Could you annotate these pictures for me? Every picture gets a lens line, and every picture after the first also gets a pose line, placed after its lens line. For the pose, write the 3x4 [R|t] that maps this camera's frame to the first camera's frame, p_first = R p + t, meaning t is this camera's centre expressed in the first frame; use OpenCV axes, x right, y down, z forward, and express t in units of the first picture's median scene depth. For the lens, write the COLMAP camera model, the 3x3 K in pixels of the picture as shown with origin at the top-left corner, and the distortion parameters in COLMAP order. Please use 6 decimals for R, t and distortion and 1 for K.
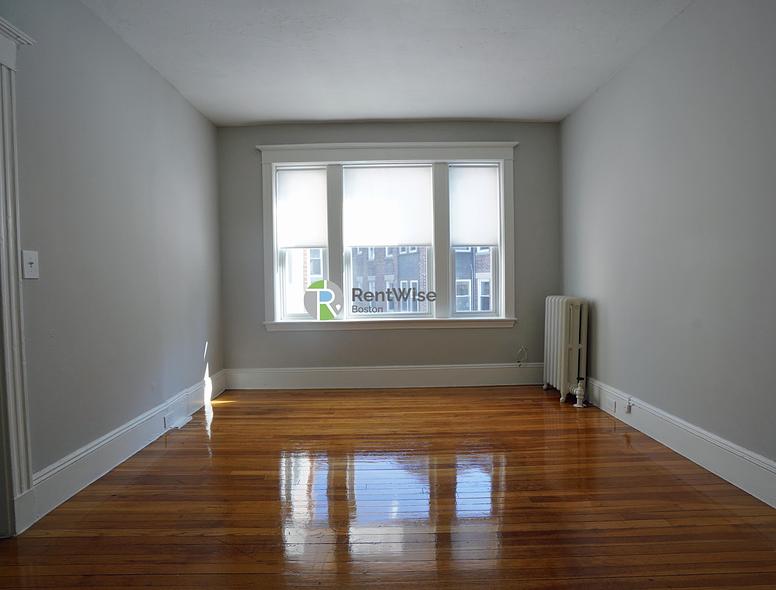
lens RADIAL K [[408.7, 0, 385.1], [0, 408.7, 297.8], [0, 0, 1]] dist [-0.059820, 0.022567]
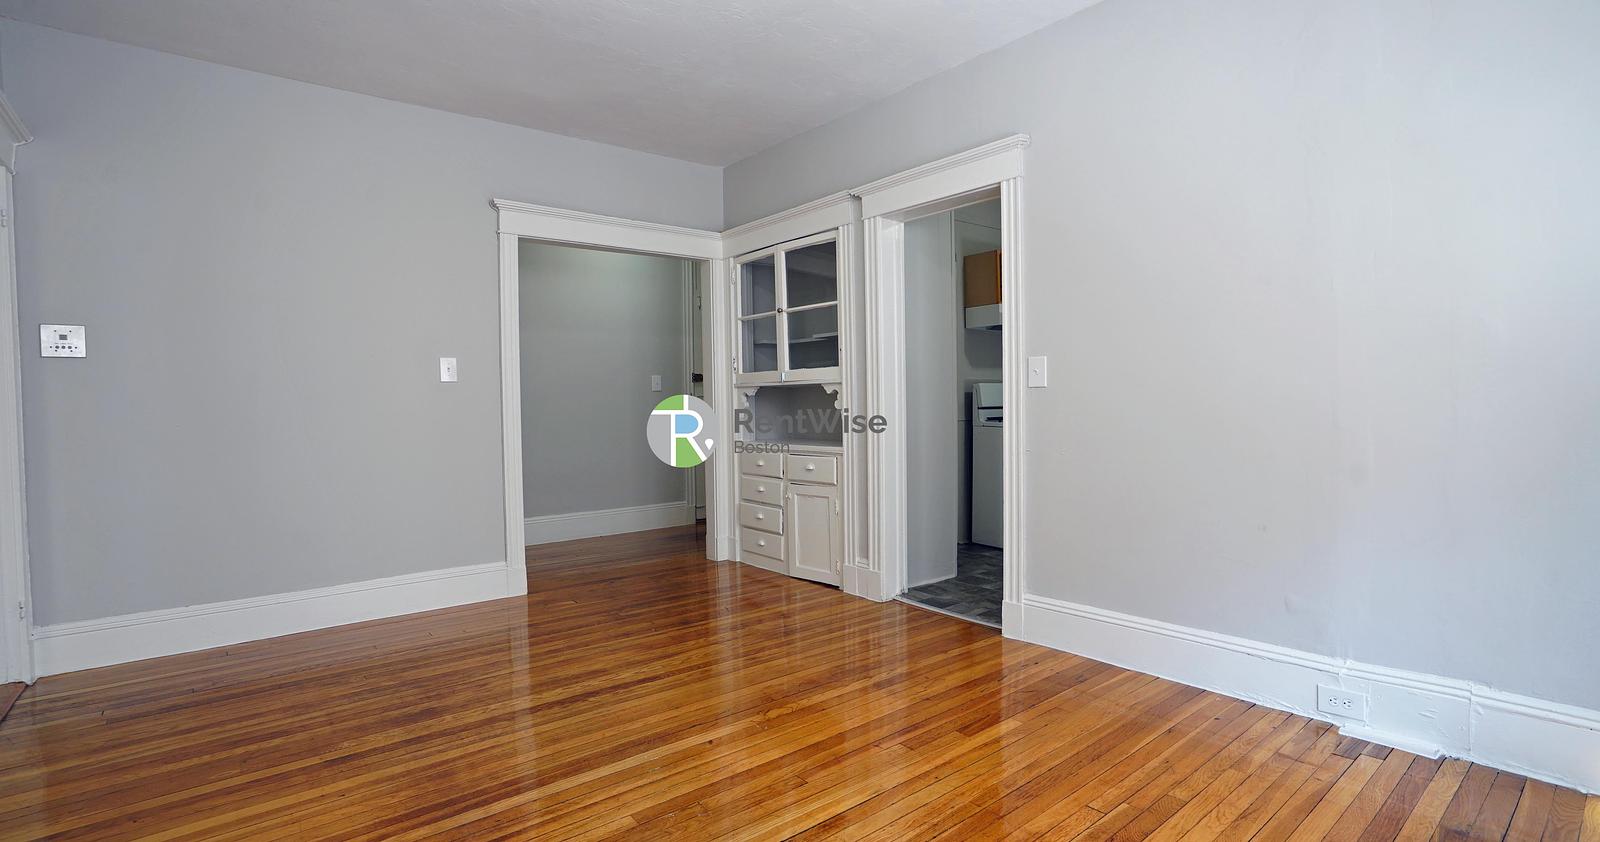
lens RADIAL K [[740.7, 0, 800.1], [0, 740.7, 427.2], [0, 0, 1]] dist [-0.072229, 0.030657]
pose [[-0.773853, 0.047496, -0.631582, 0.625987], [0.001028, 0.997277, 0.073738, -0.081690], [0.633364, 0.056413, -0.771795, 1.972690]]
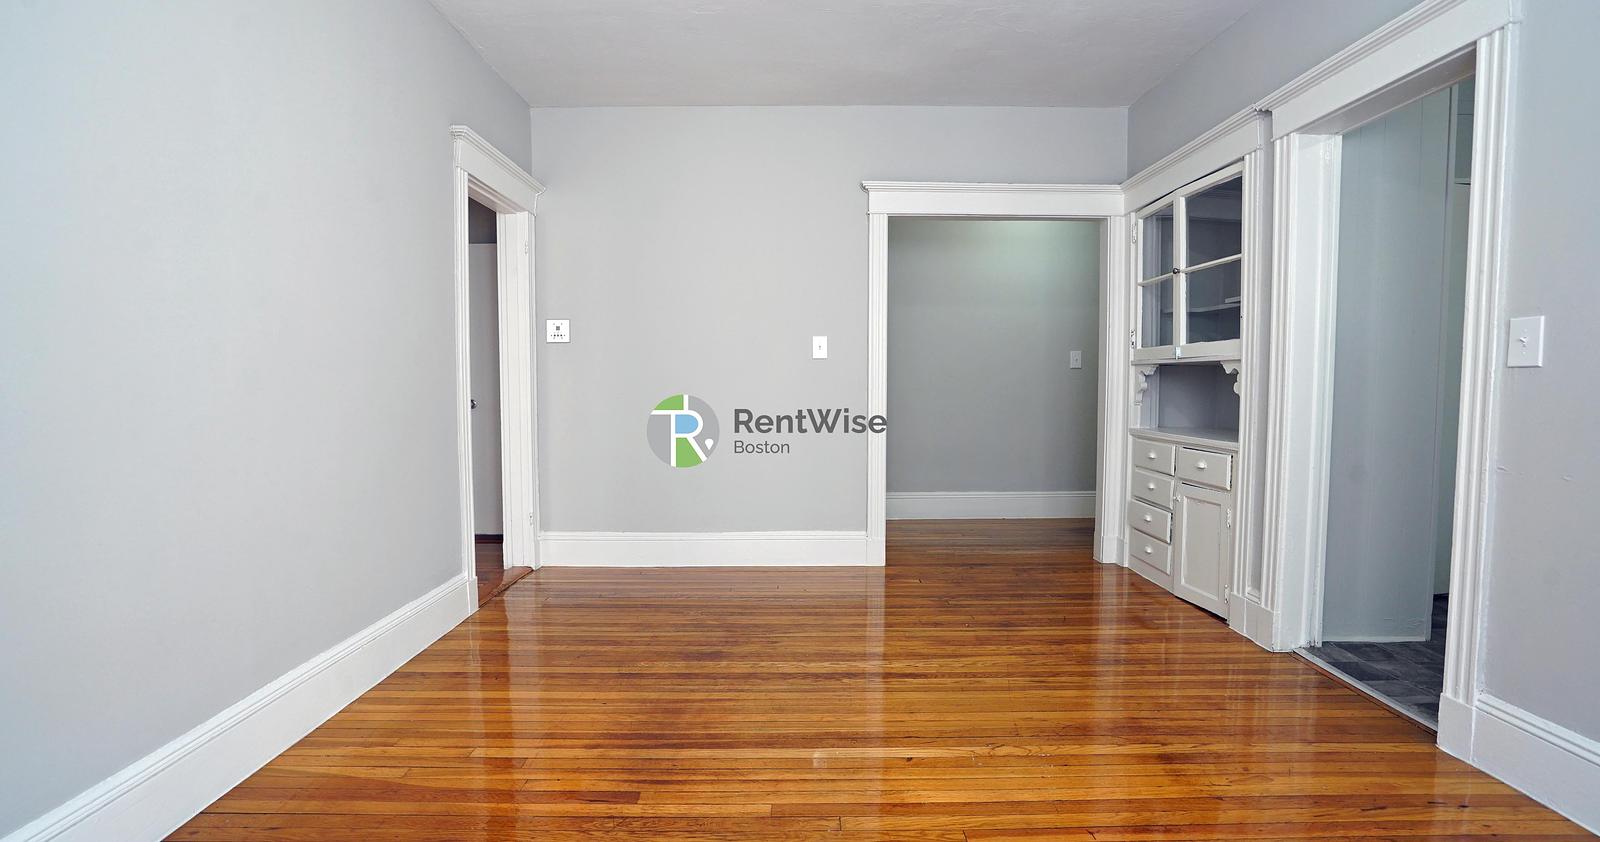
lens RADIAL K [[740.7, 0, 800.1], [0, 740.7, 427.2], [0, 0, 1]] dist [-0.072229, 0.030657]
pose [[-0.999870, 0.016100, -0.000445, 0.148804], [0.015971, 0.994655, 0.102009, -0.082747], [0.002085, 0.101988, -0.994783, 2.012376]]
